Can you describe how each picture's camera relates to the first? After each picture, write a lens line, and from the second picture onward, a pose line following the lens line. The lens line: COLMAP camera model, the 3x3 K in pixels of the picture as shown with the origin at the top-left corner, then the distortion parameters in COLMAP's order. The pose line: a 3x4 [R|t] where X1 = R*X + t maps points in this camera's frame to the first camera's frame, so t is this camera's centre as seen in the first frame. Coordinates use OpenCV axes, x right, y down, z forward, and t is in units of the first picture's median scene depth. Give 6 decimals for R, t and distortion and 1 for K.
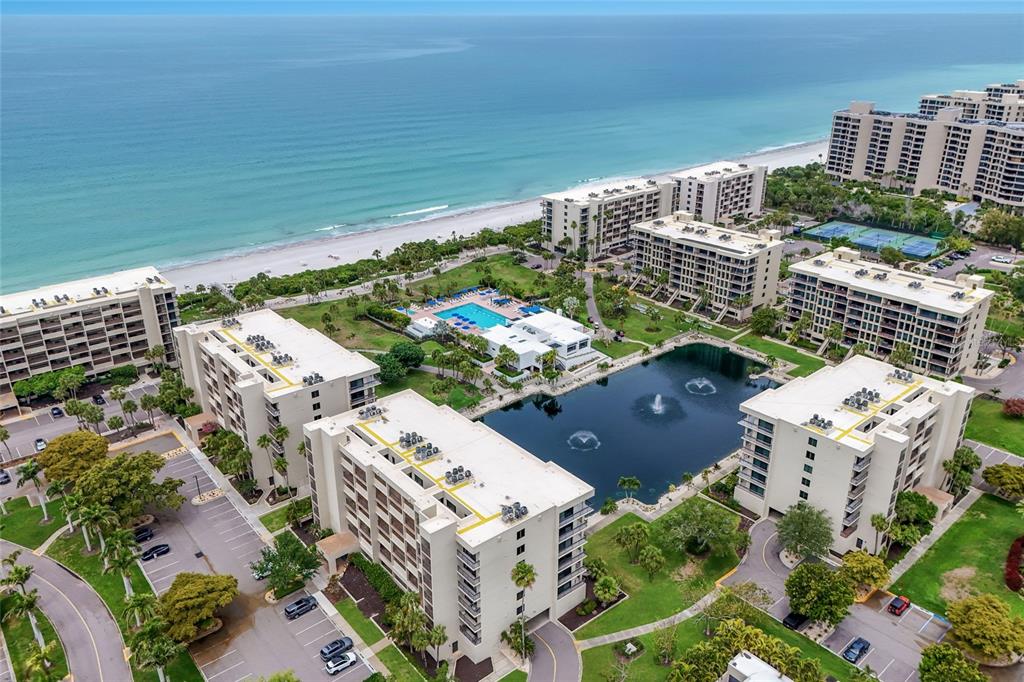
lens RADIAL K [[772.7, 0, 512.0], [0, 772.7, 341.0], [0, 0, 1]] dist [0.092255, -0.127608]
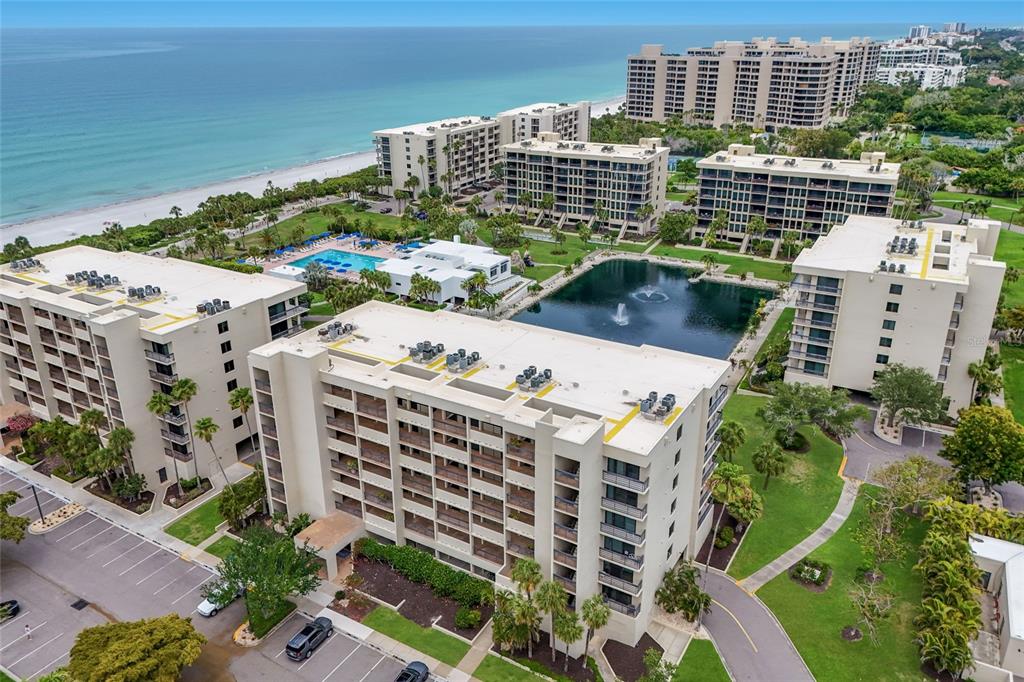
lens RADIAL K [[764.7, 0, 510.0], [0, 764.7, 348.4], [0, 0, 1]] dist [0.096699, -0.128430]
pose [[0.939001, -0.135029, 0.316299, -0.153503], [0.138086, 0.990337, 0.012842, 0.072283], [-0.314976, 0.031618, 0.948573, 0.205906]]
